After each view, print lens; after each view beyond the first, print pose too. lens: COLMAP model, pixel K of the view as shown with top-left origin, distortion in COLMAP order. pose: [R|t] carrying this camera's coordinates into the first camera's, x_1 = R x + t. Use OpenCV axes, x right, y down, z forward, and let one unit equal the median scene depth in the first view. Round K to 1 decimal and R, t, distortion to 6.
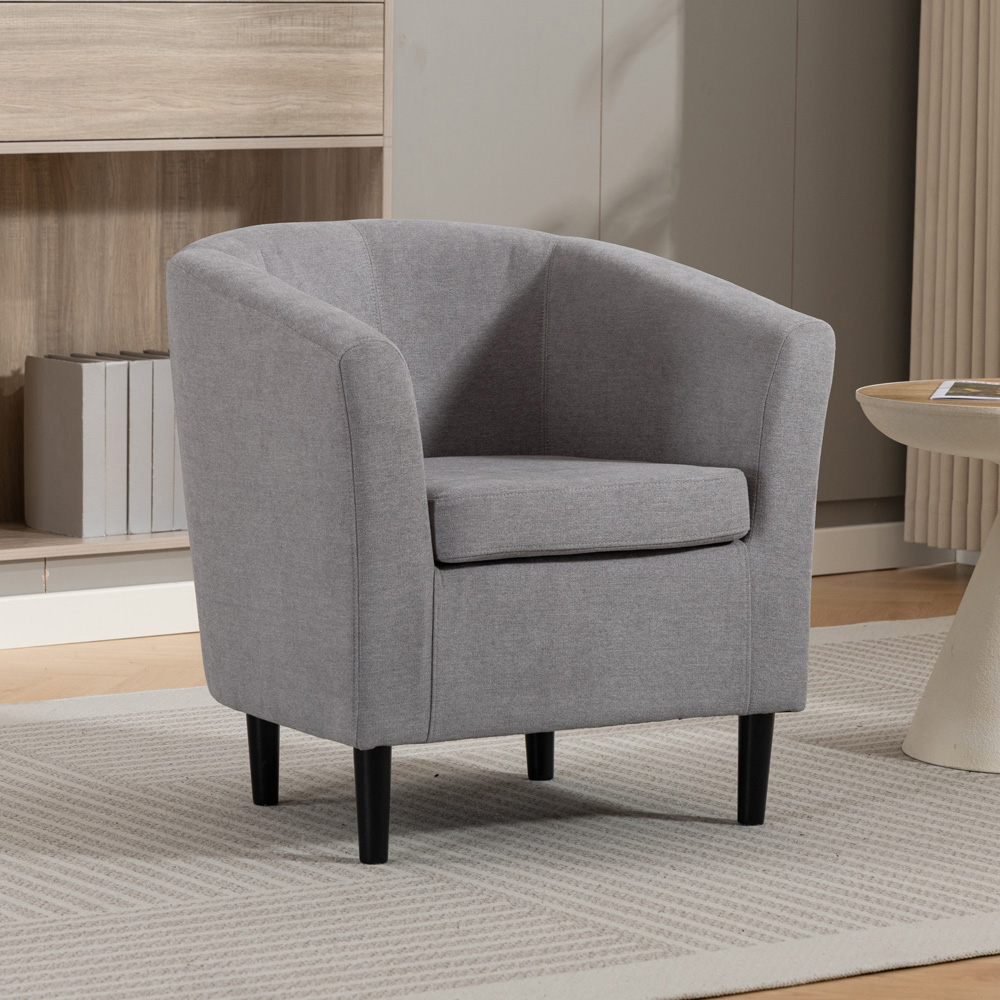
lens RADIAL K [[4391.0, 0, 545.1], [0, 4391.0, 498.2], [0, 0, 1]] dist [0.059700, 0.060103]
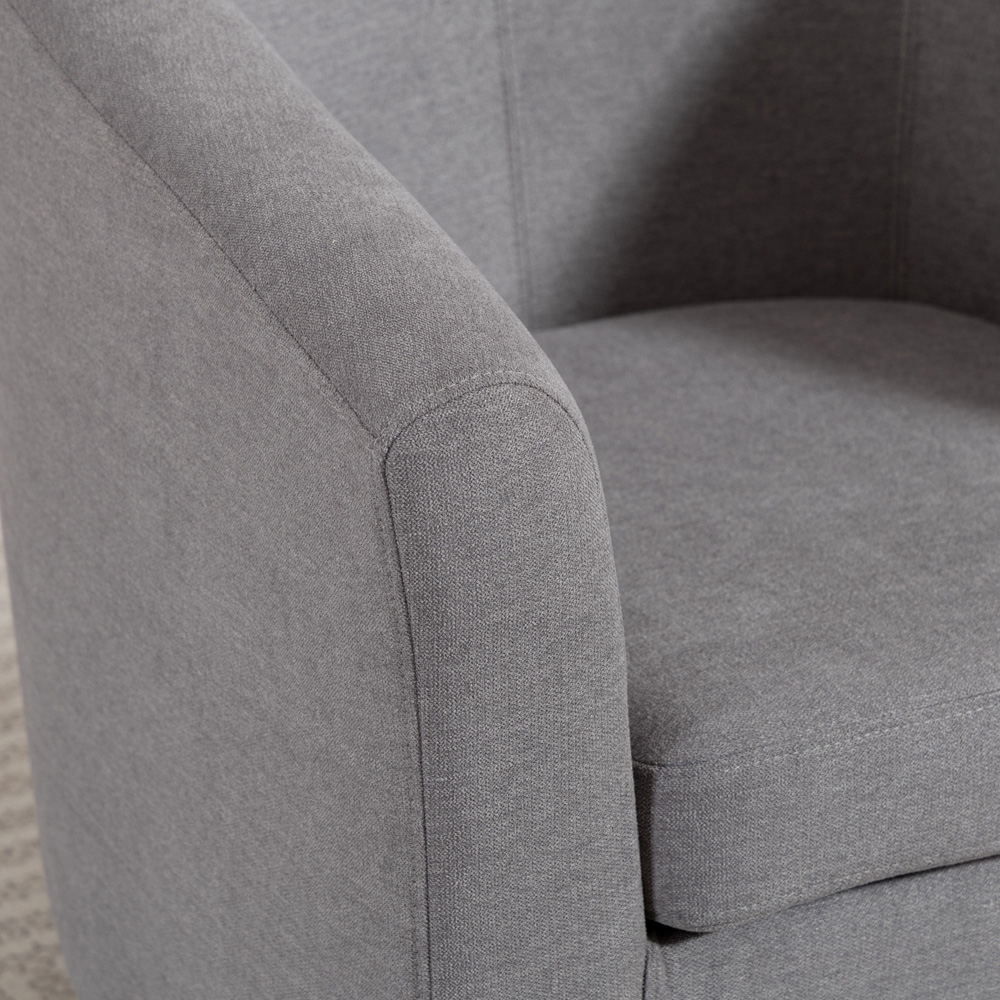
lens RADIAL K [[4416.6, 0, 500.0], [0, 4416.6, 500.0], [0, 0, 1]] dist [0.026155, 1.817245]
pose [[0.999350, 0.028585, -0.021974, -0.027651], [-0.020817, 0.955069, 0.295651, -0.112548], [0.029438, -0.295001, 0.955043, 0.613695]]
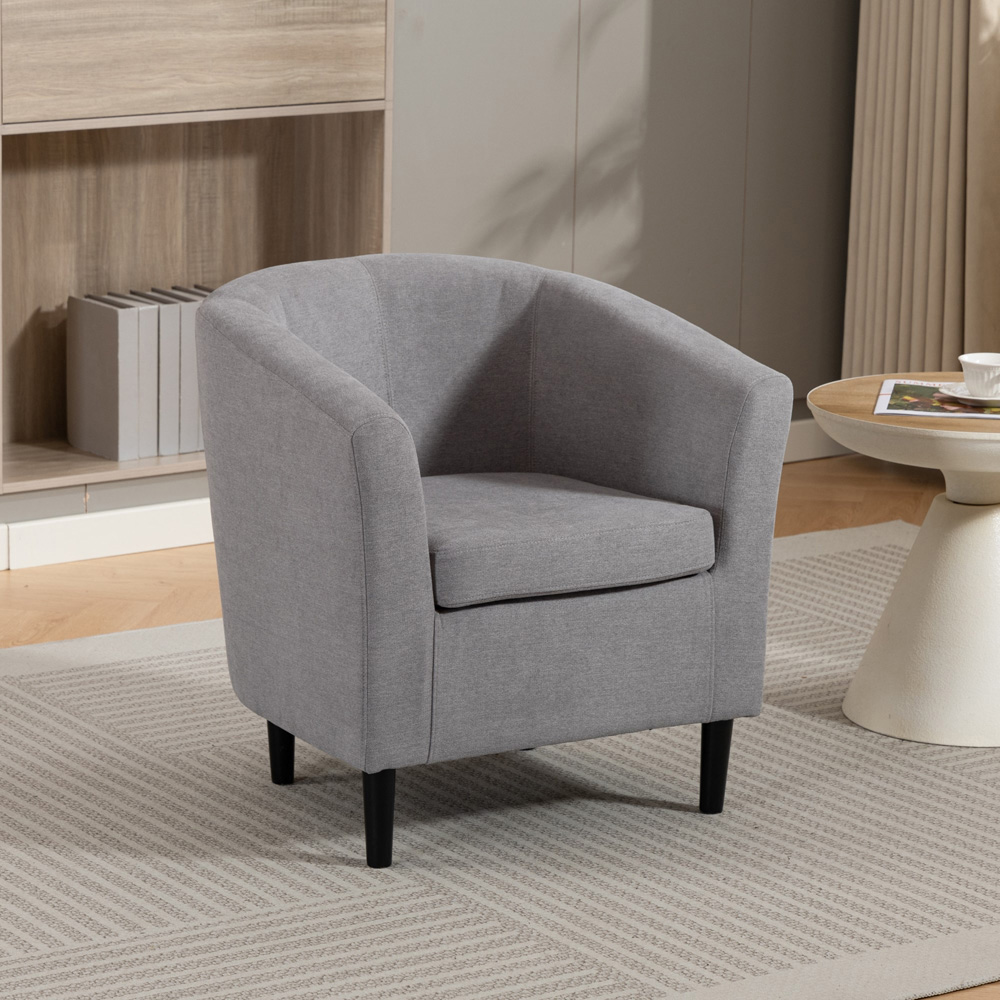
lens RADIAL K [[3741.9, 0, 500.0], [0, 3741.9, 500.0], [0, 0, 1]] dist [0.029178, 0.388621]
pose [[0.999961, 0.008807, -0.000801, -0.007361], [-0.008685, 0.995090, 0.098591, -0.098049], [0.001665, -0.098580, 0.995128, 0.046073]]
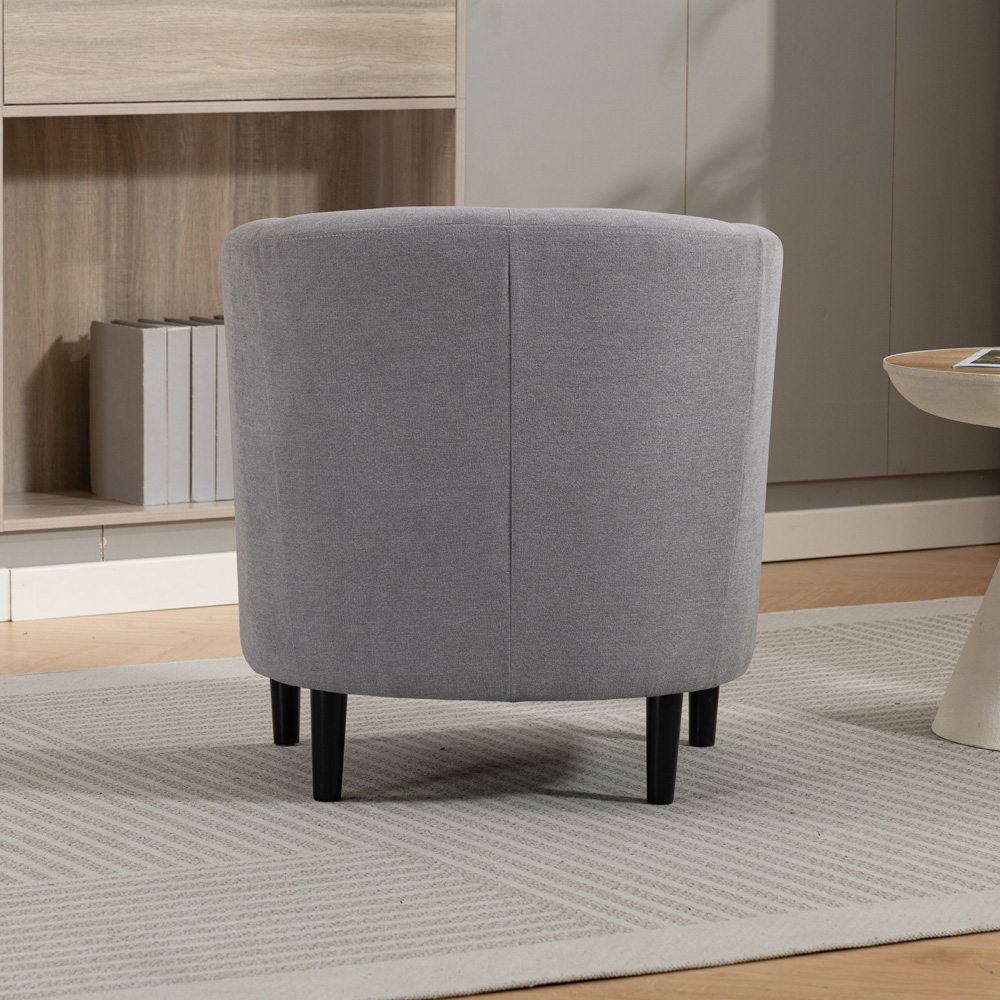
lens RADIAL K [[4505.7, 0, 500.0], [0, 4505.7, 500.0], [0, 0, 1]] dist [0.093852, -0.335656]
pose [[0.996709, 0.006054, -0.080838, 0.071379], [-0.005550, 0.999964, 0.006455, 0.000991], [0.080874, -0.005985, 0.996706, -0.002618]]
